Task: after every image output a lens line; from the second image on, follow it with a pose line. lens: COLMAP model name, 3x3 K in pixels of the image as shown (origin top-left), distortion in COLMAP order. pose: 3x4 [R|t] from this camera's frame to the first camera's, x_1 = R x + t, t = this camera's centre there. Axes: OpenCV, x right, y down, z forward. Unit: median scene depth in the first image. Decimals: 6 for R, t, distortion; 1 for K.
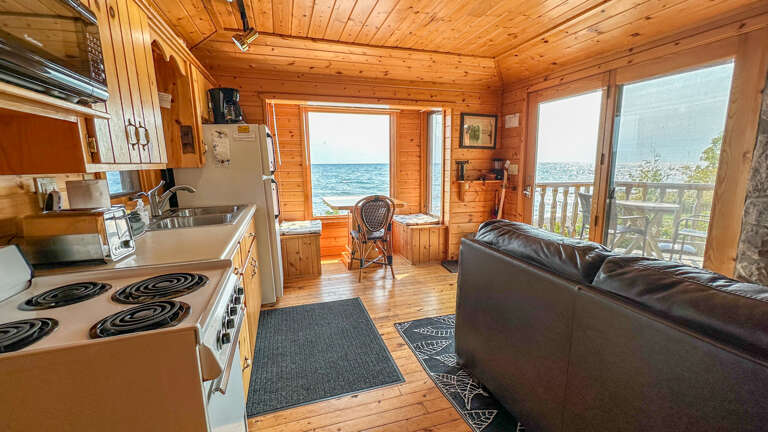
lens RADIAL K [[322.0, 0, 375.1], [0, 322.0, 219.9], [0, 0, 1]] dist [-0.007115, 0.001272]
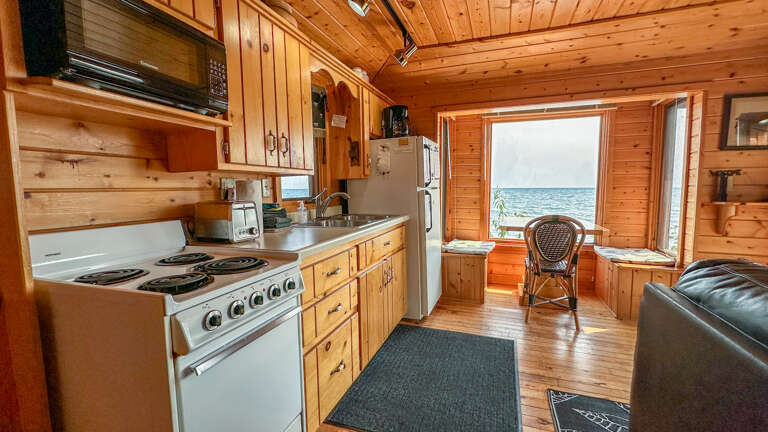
lens RADIAL K [[322.0, 0, 382.1], [0, 322.0, 219.6], [0, 0, 1]] dist [-0.007115, 0.001272]
pose [[0.792834, 0.063559, -0.606115, 0.153785], [-0.110222, 0.993100, -0.040038, 0.011636], [0.599388, 0.098551, 0.794369, 0.142953]]
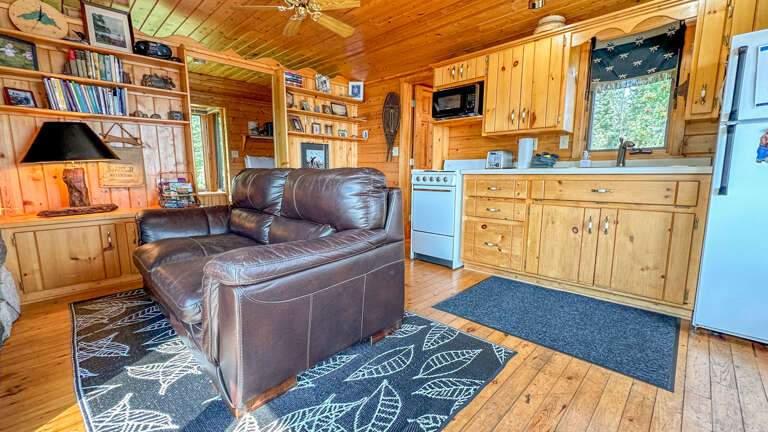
lens RADIAL K [[322.0, 0, 384.2], [0, 322.0, 217.6], [0, 0, 1]] dist [-0.007115, 0.001272]
pose [[-0.873447, 0.079873, -0.480324, 0.498065], [-0.079550, 0.949793, 0.302599, -0.089563], [0.480378, 0.302514, -0.823239, 1.144763]]
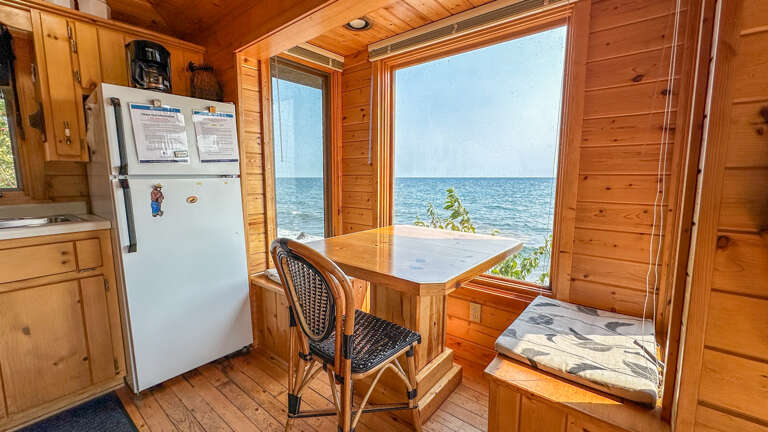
lens RADIAL K [[322.0, 0, 383.4], [0, 322.0, 215.4], [0, 0, 1]] dist [-0.007115, 0.001272]
pose [[0.556909, 0.106385, -0.823732, 0.366775], [-0.150845, 0.988225, 0.025645, -0.140974], [0.816761, 0.109974, 0.566399, 0.986576]]
